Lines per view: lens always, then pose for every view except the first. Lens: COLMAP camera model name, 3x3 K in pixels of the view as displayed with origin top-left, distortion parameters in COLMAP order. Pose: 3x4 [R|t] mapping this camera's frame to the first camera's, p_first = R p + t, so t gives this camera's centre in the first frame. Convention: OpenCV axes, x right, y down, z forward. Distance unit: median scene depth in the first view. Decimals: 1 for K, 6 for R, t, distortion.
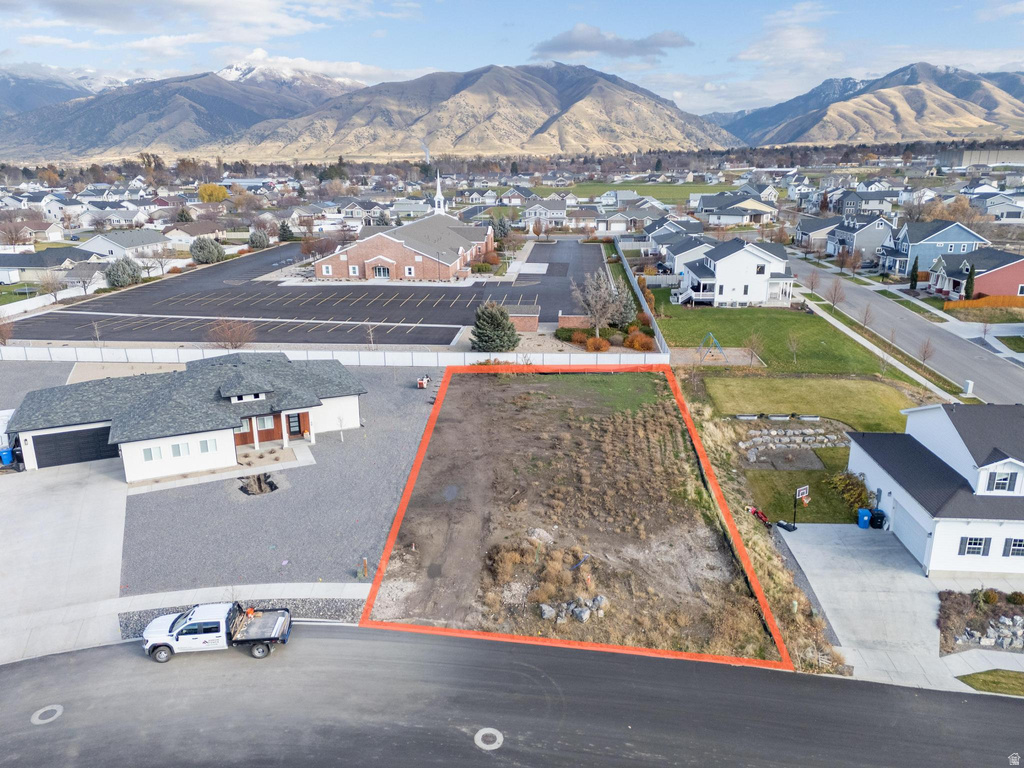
lens RADIAL K [[741.0, 0, 516.5], [0, 741.0, 388.8], [0, 0, 1]] dist [0.084253, -0.074636]
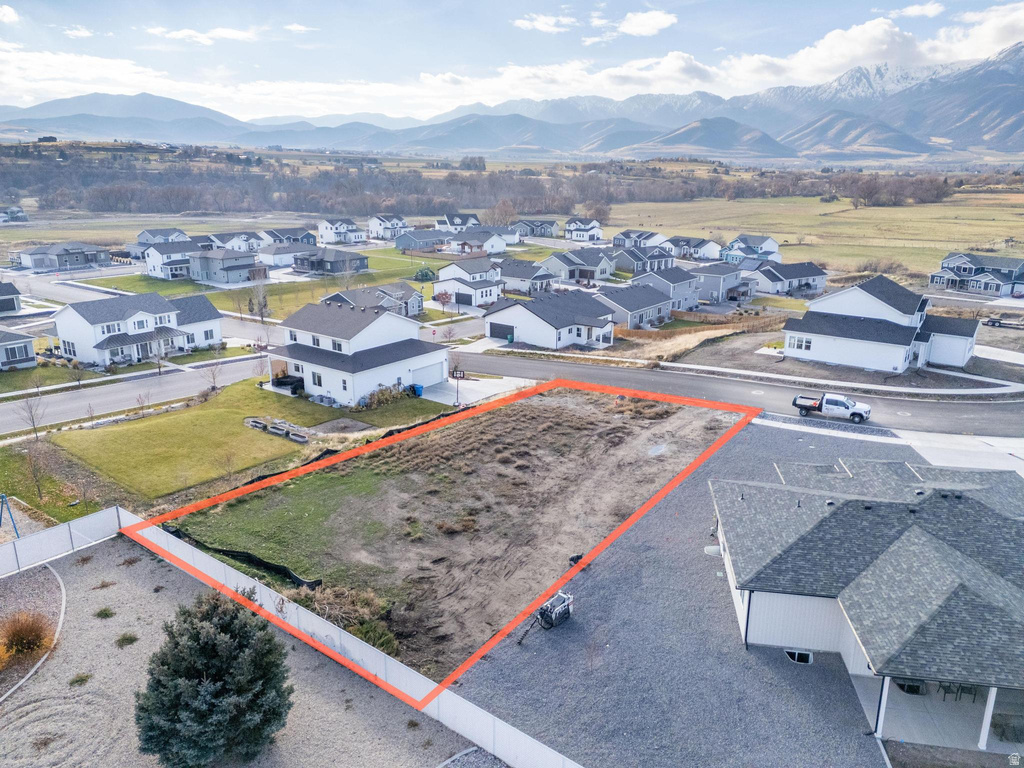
lens RADIAL K [[741.0, 0, 515.8], [0, 741.0, 386.0], [0, 0, 1]] dist [0.084253, -0.074636]
pose [[-0.841105, -0.155759, 0.517960, -0.341887], [0.154599, 0.848450, 0.506194, -0.393461], [-0.518307, 0.505838, -0.689555, 1.311527]]
